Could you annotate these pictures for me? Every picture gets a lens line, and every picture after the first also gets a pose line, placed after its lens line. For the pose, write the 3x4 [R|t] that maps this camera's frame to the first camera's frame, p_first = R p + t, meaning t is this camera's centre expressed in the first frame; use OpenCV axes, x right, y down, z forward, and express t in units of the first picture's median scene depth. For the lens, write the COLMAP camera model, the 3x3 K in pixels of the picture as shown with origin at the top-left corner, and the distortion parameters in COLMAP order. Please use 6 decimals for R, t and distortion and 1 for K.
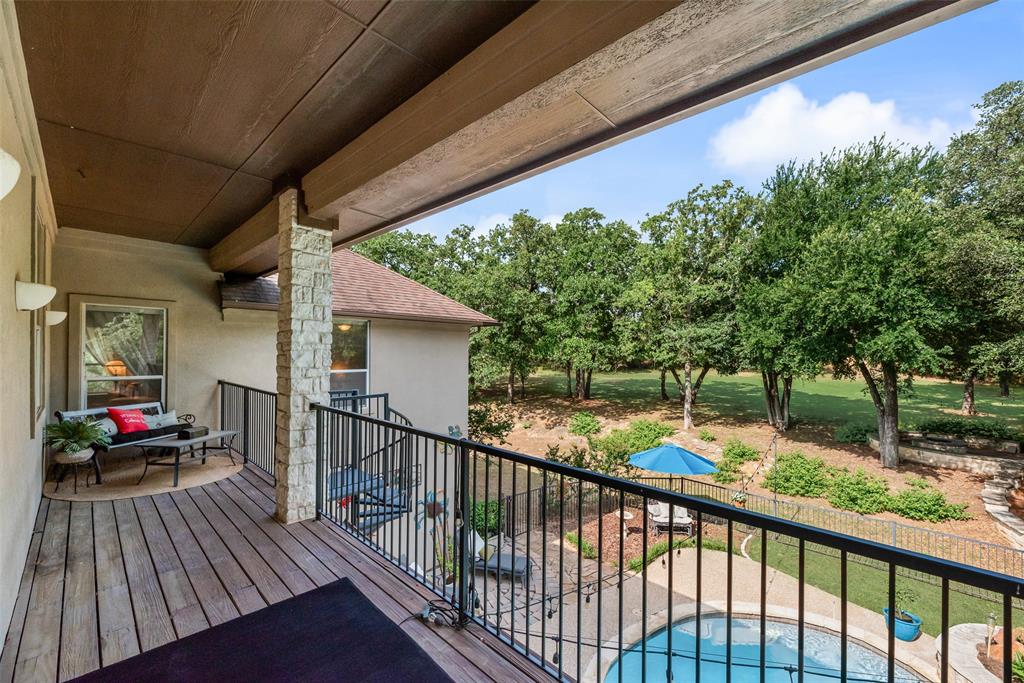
lens RADIAL K [[415.7, 0, 514.1], [0, 415.7, 344.2], [0, 0, 1]] dist [0.000451, 0.000007]
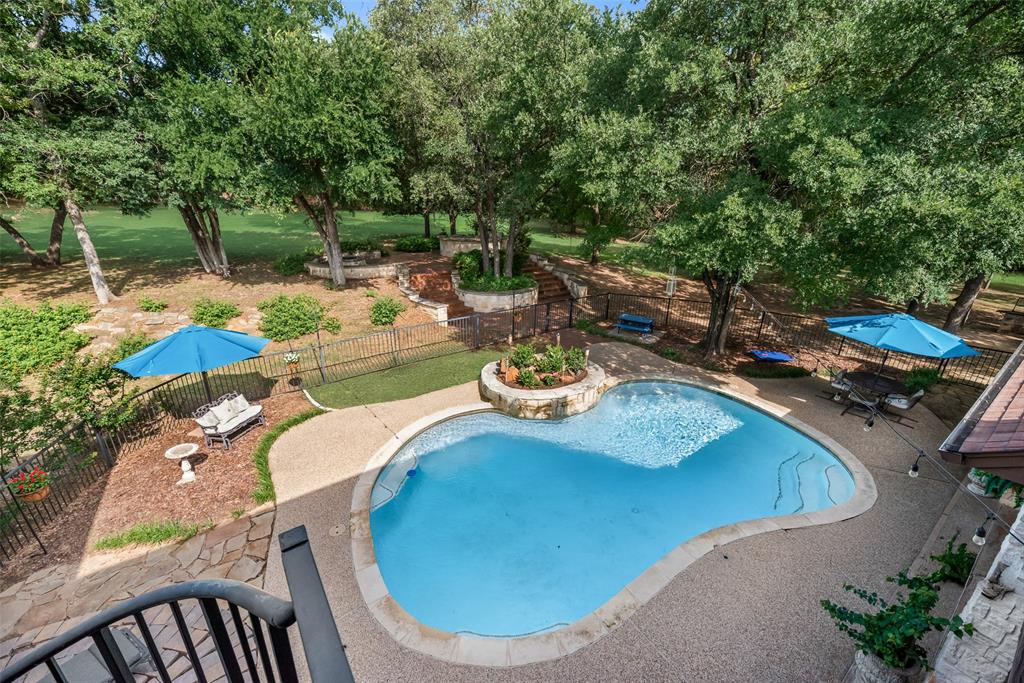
lens RADIAL K [[415.7, 0, 512.0], [0, 415.7, 343.3], [0, 0, 1]] dist [0.000451, 0.000007]
pose [[0.184230, -0.361943, 0.913814, -0.118041], [-0.024437, 0.927754, 0.372391, -0.004896], [-0.982579, -0.090936, 0.162075, 0.259509]]
